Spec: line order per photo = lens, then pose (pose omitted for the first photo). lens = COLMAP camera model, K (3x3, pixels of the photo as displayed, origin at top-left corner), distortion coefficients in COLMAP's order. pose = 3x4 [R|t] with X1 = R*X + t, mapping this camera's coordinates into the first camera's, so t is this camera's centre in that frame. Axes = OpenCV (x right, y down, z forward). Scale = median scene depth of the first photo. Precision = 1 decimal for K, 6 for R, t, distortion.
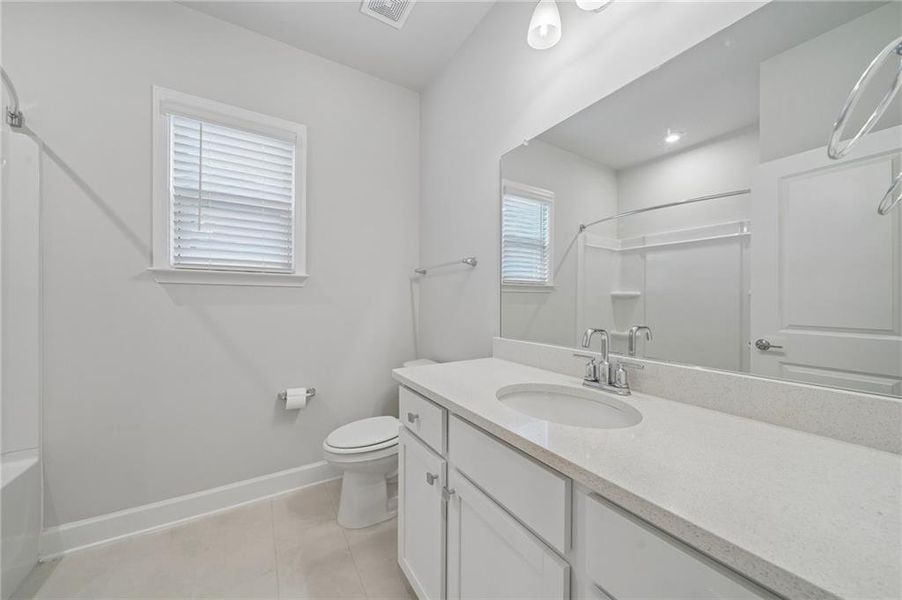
lens RADIAL K [[320.5, 0, 450.3], [0, 320.5, 298.8], [0, 0, 1]] dist [-0.006245, 0.000565]
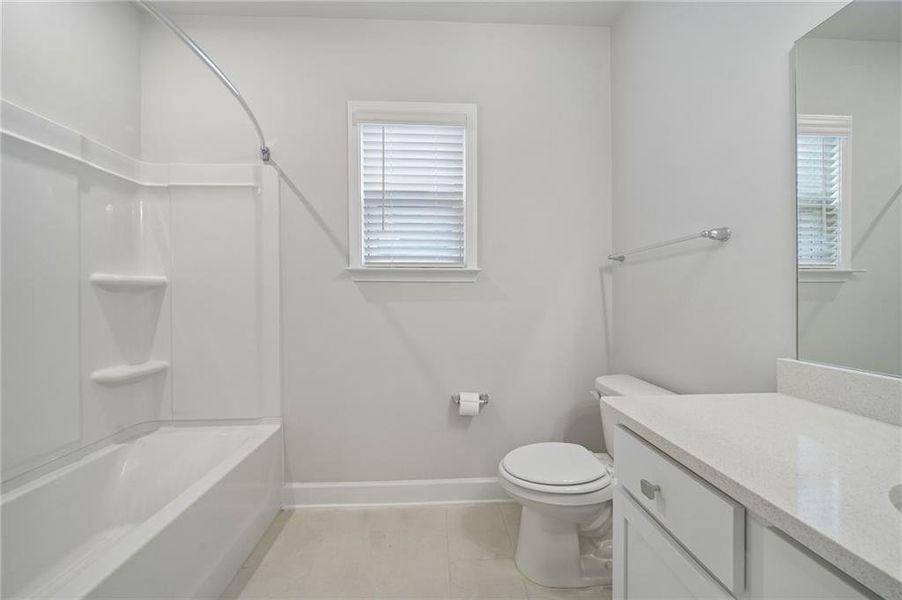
lens RADIAL K [[320.5, 0, 448.9], [0, 320.5, 297.7], [0, 0, 1]] dist [-0.006245, 0.000565]
pose [[0.879105, -0.003606, -0.476614, -0.104095], [0.008150, 0.999939, 0.007467, 0.000444], [0.476558, -0.010449, 0.879081, 0.186427]]
